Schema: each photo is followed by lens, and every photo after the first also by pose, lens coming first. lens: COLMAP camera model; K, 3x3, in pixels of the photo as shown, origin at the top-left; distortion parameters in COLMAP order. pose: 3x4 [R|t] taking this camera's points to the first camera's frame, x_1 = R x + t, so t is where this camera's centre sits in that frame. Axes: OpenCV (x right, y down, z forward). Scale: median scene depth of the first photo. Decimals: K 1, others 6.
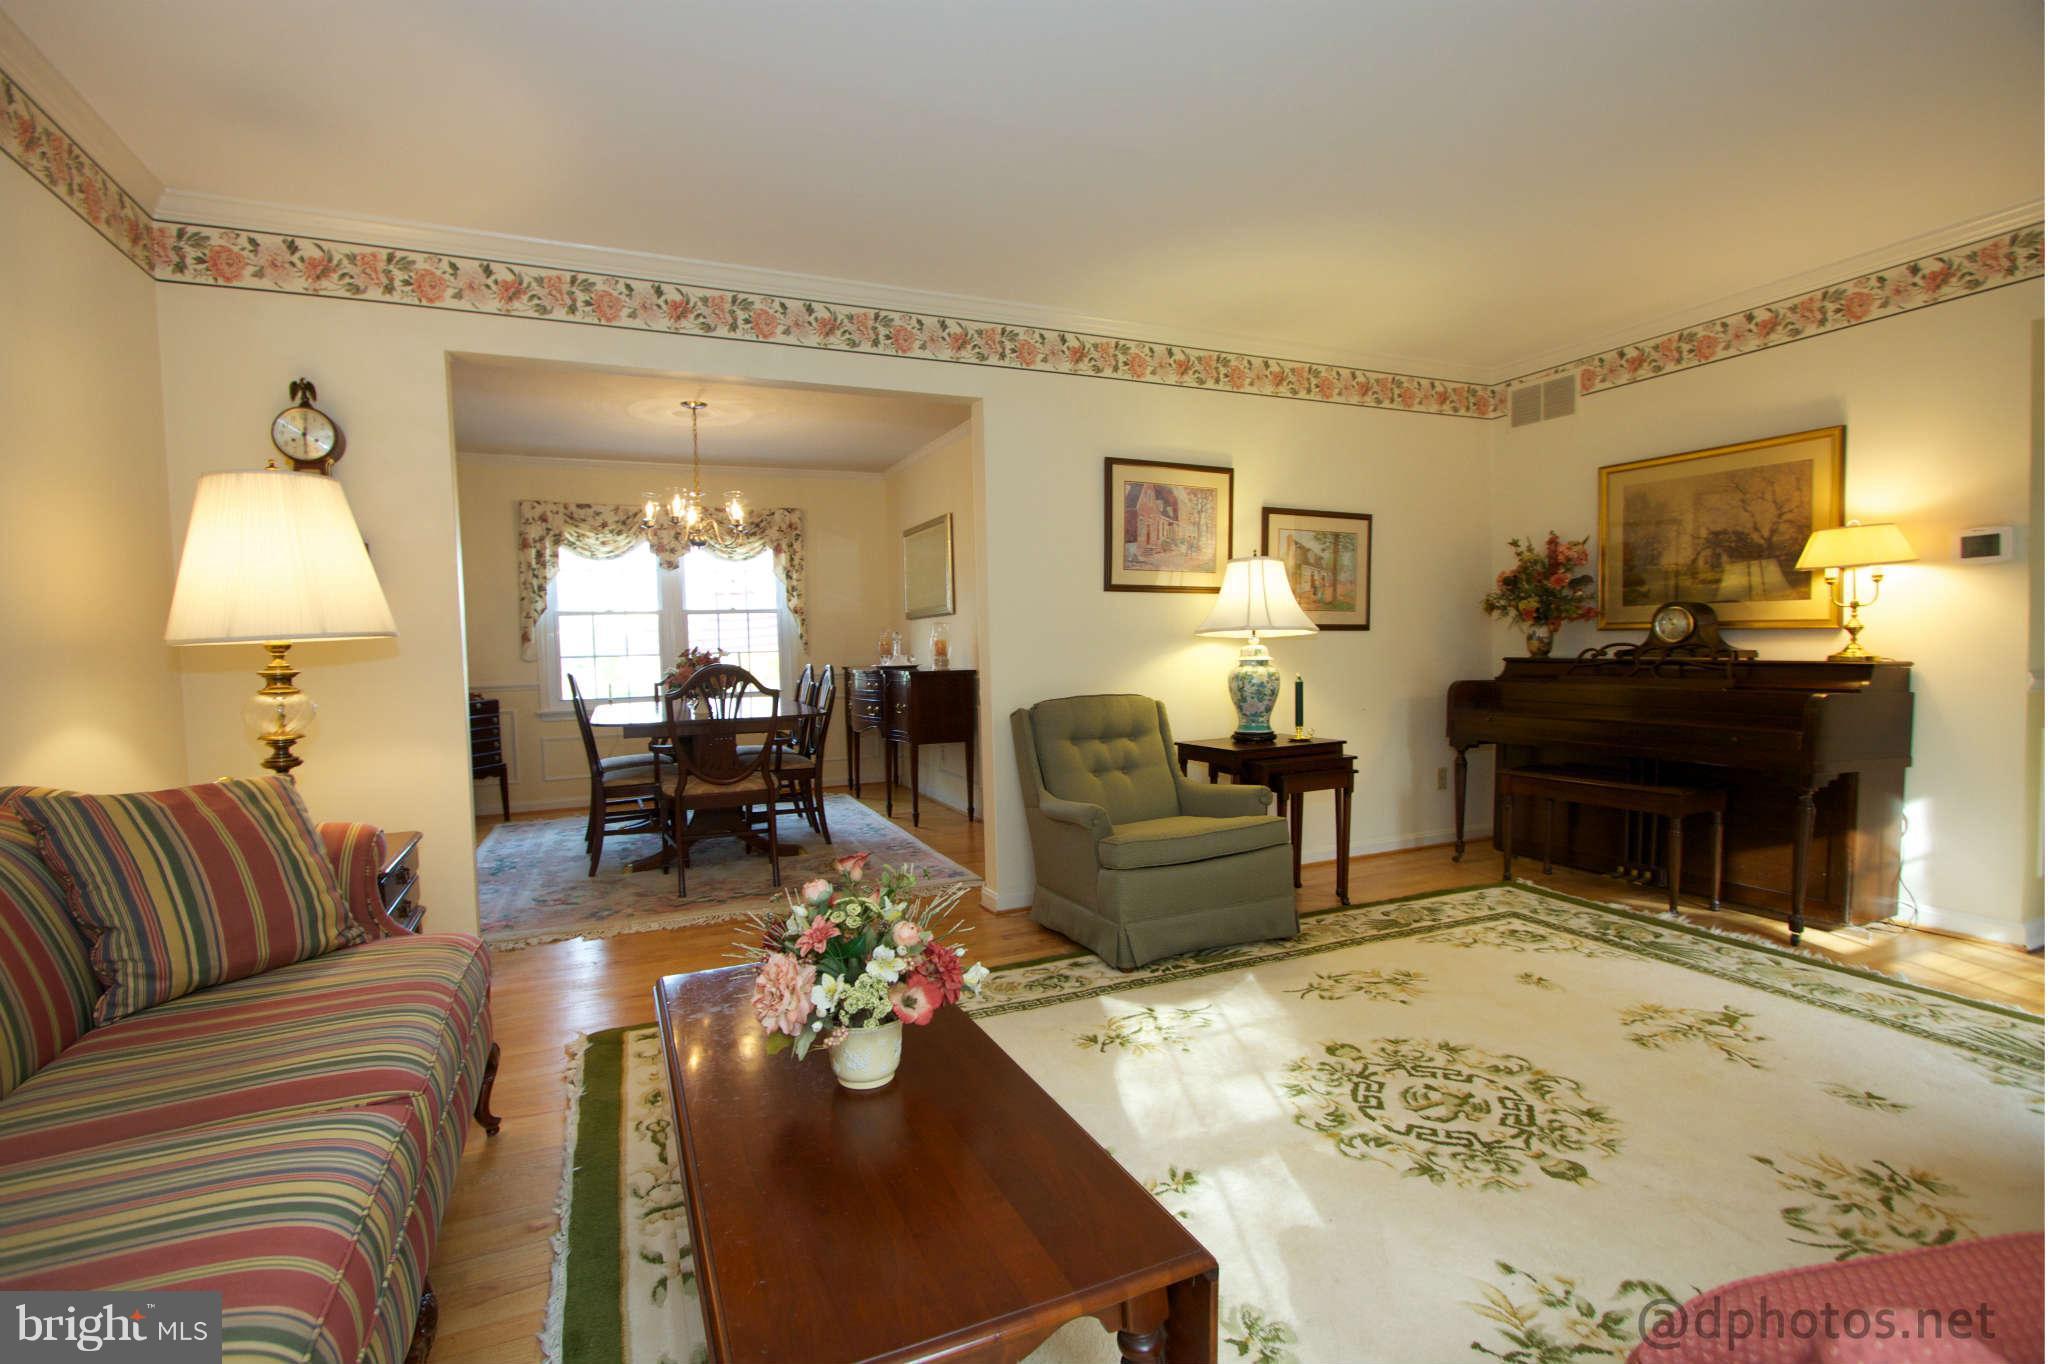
lens RADIAL K [[936.5, 0, 995.1], [0, 936.5, 677.8], [0, 0, 1]] dist [-0.020555, 0.003649]
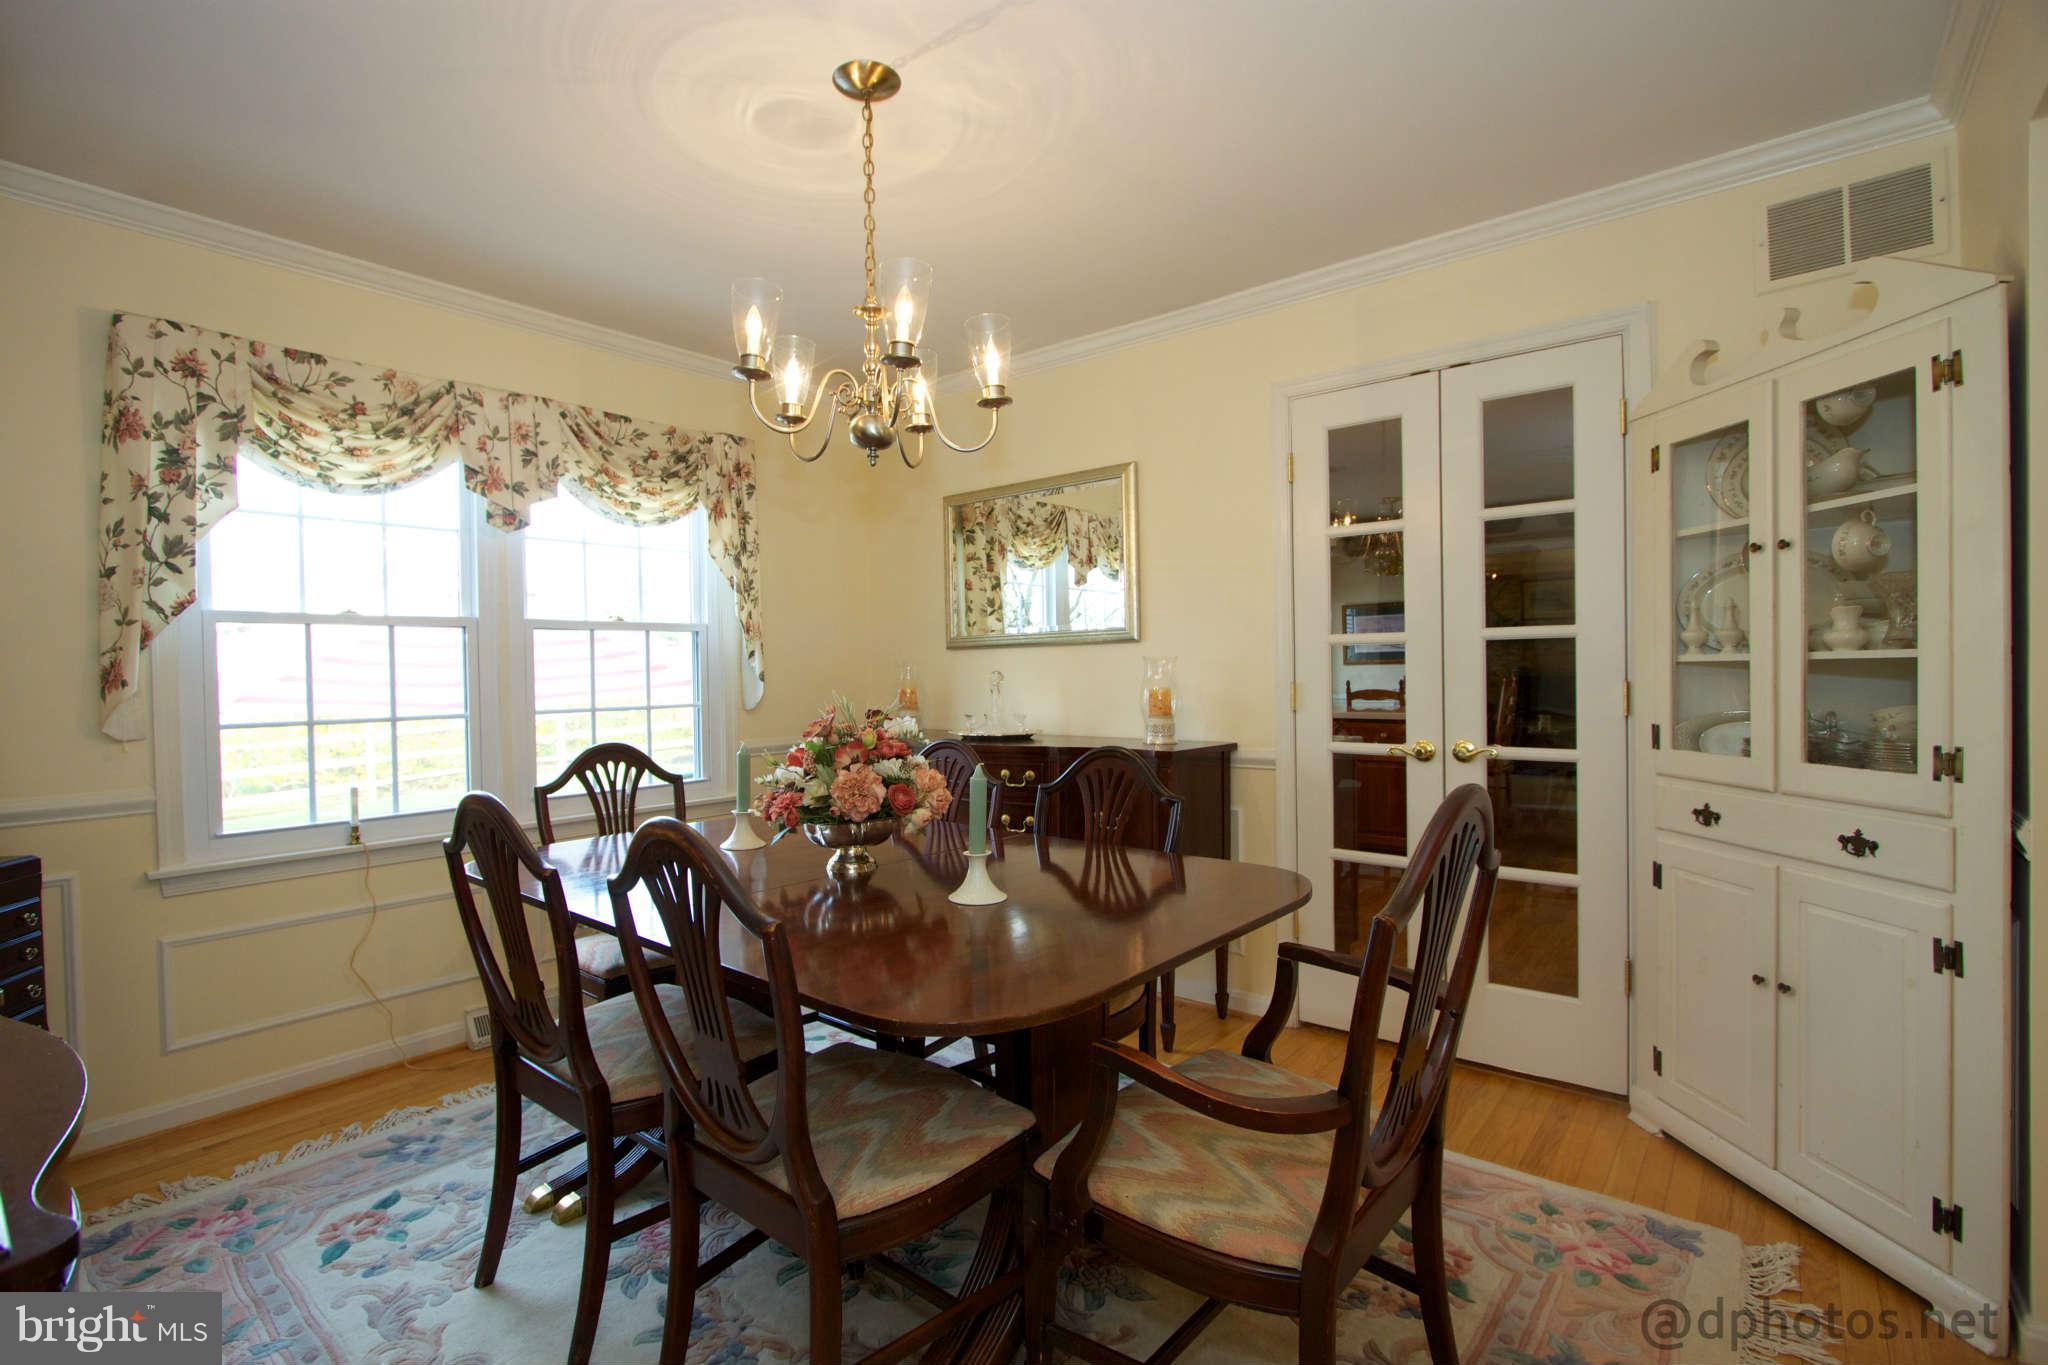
lens RADIAL K [[936.5, 0, 988.5], [0, 936.5, 670.5], [0, 0, 1]] dist [-0.020555, 0.003649]
pose [[0.885222, 0.010680, 0.465047, -0.362323], [0.009878, 0.999079, -0.041749, -0.026508], [-0.465064, 0.041551, 0.884301, 0.506327]]
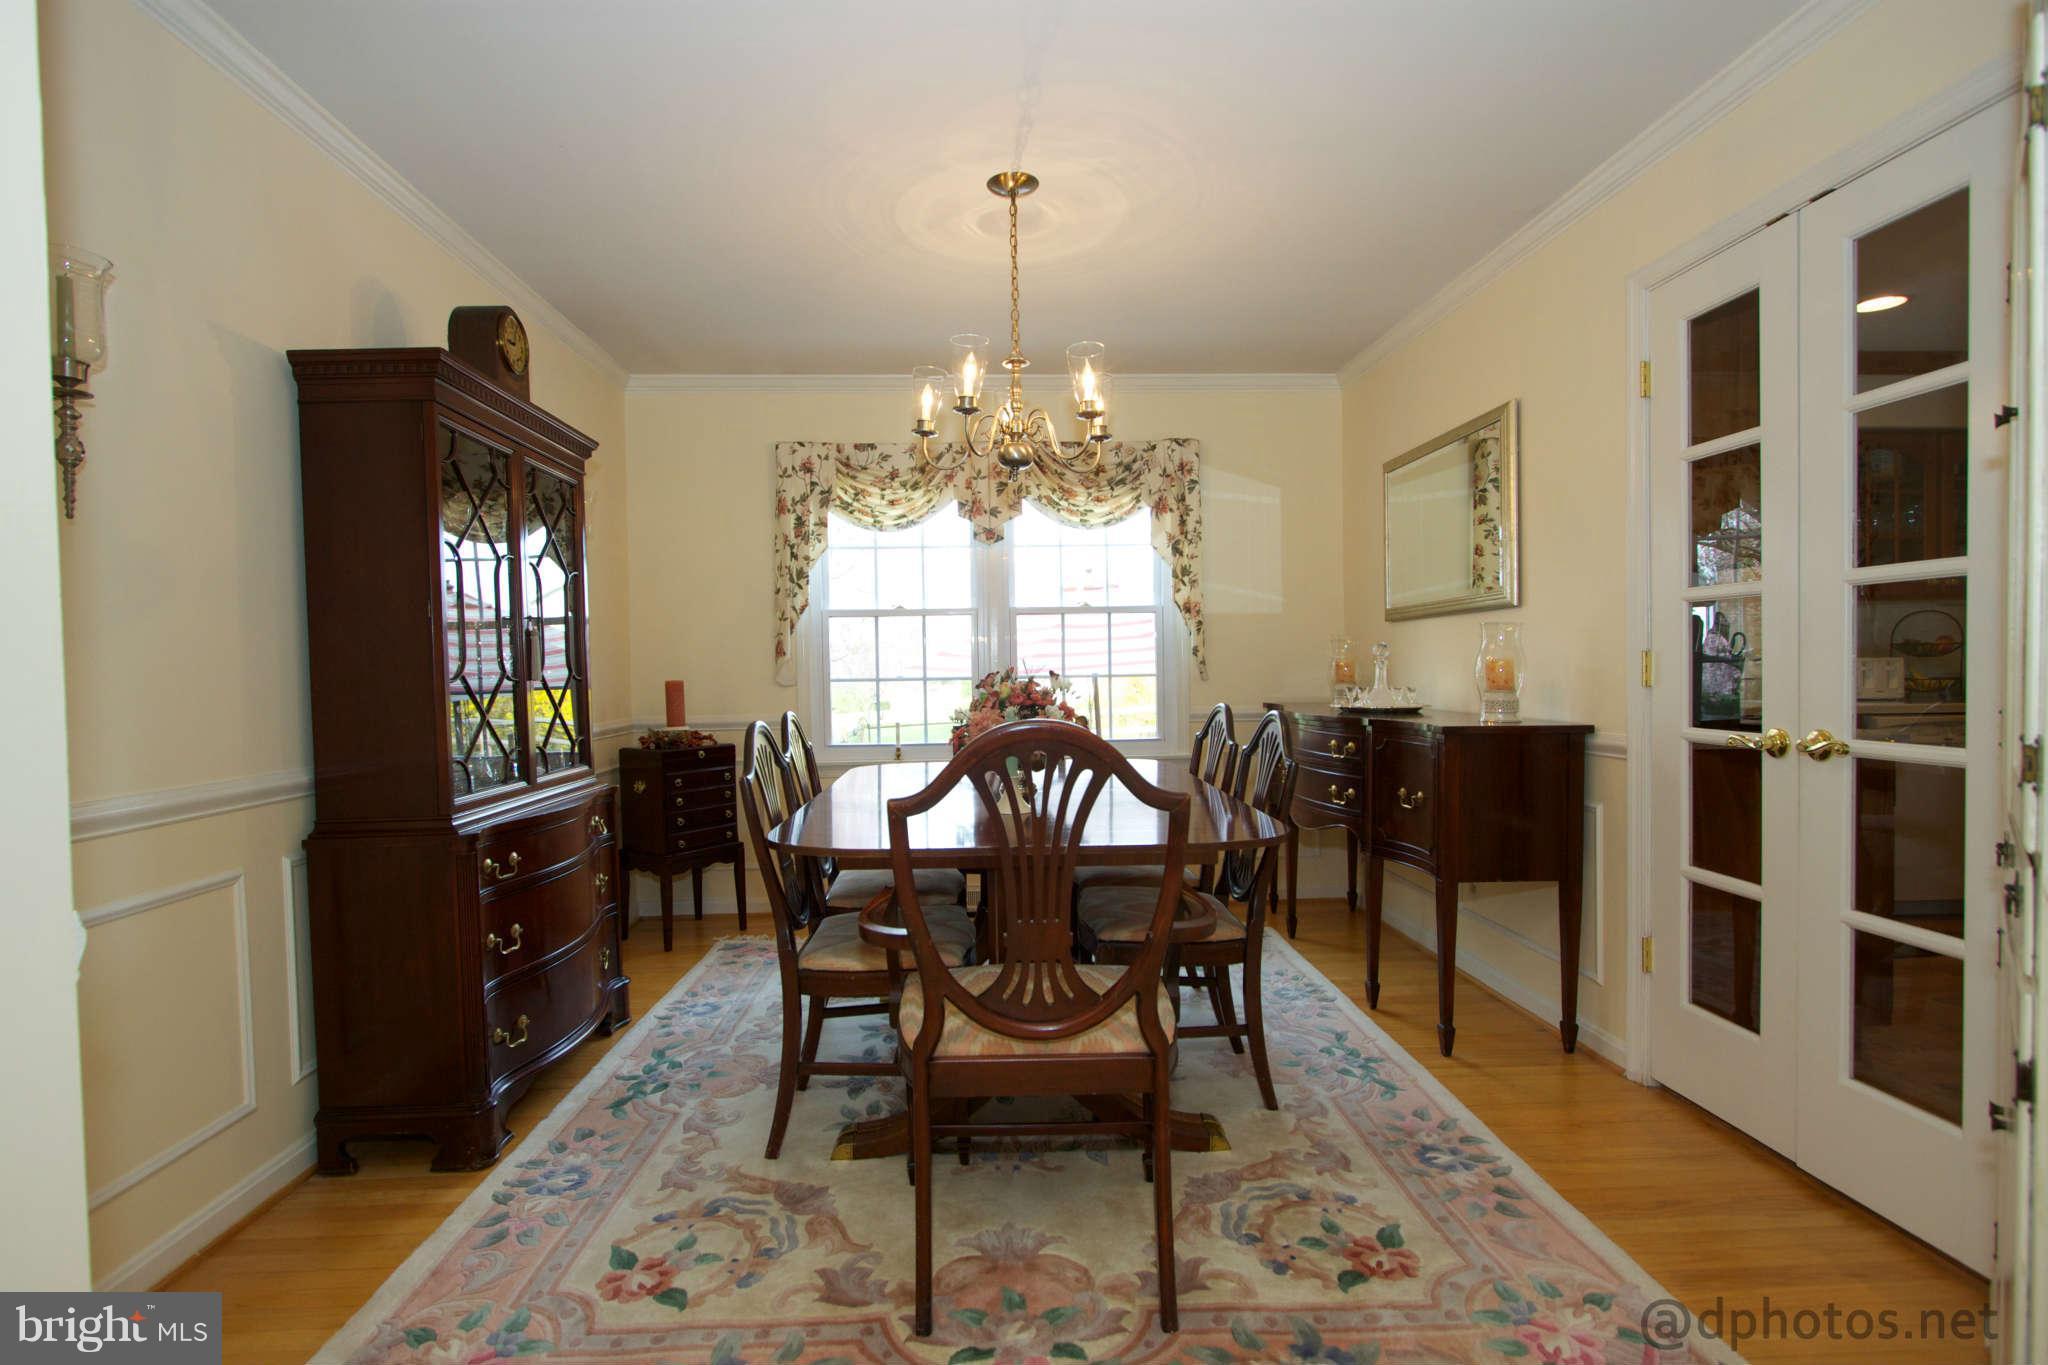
lens RADIAL K [[1001.7, 0, 1011.2], [0, 1001.7, 673.0], [0, 0, 1]] dist [-0.004684, 0.000190]
pose [[0.937274, 0.014122, -0.348309, -0.102221], [-0.022484, 0.999548, -0.019977, -0.015995], [0.347869, 0.026556, 0.937167, 0.388966]]
